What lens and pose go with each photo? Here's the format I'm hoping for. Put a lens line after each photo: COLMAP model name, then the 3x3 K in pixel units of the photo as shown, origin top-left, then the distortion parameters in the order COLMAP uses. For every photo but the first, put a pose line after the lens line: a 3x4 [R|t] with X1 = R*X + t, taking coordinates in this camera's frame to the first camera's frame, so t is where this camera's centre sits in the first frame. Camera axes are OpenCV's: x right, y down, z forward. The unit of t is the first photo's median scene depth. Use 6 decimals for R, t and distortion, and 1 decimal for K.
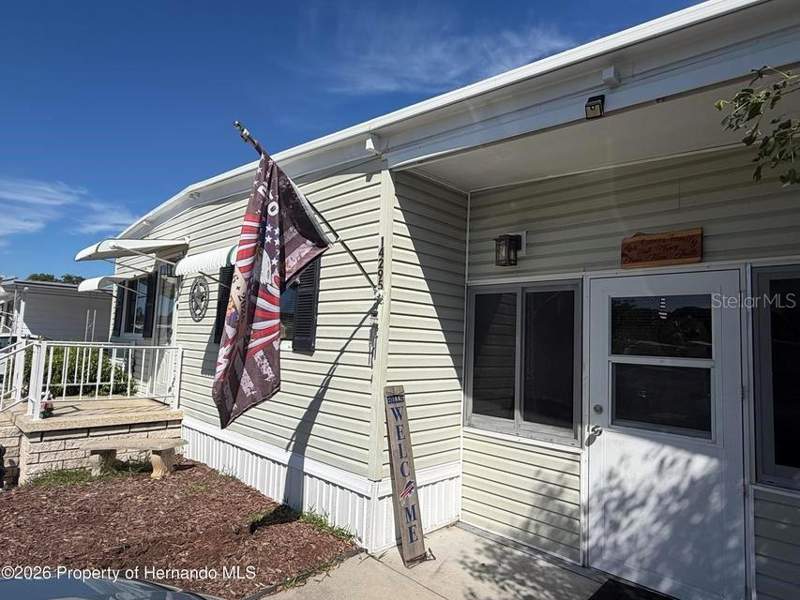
lens RADIAL K [[470.6, 0, 399.3], [0, 470.6, 303.7], [0, 0, 1]] dist [0.000075, 0.000299]
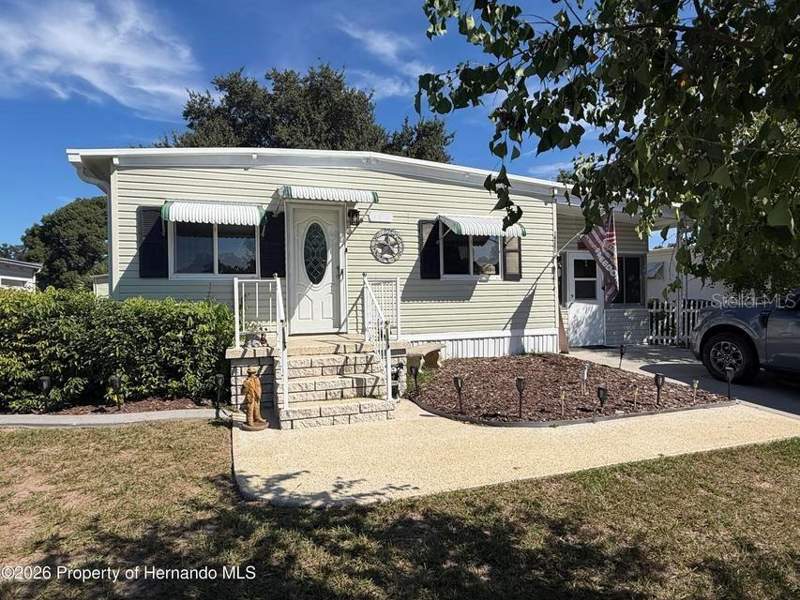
lens RADIAL K [[470.6, 0, 399.3], [0, 470.6, 296.9], [0, 0, 1]] dist [0.000075, 0.000299]
pose [[0.426372, -0.040288, 0.903650, -2.829584], [-0.037640, 0.997352, 0.062226, 0.084751], [-0.903764, -0.060545, 0.423727, 0.730737]]
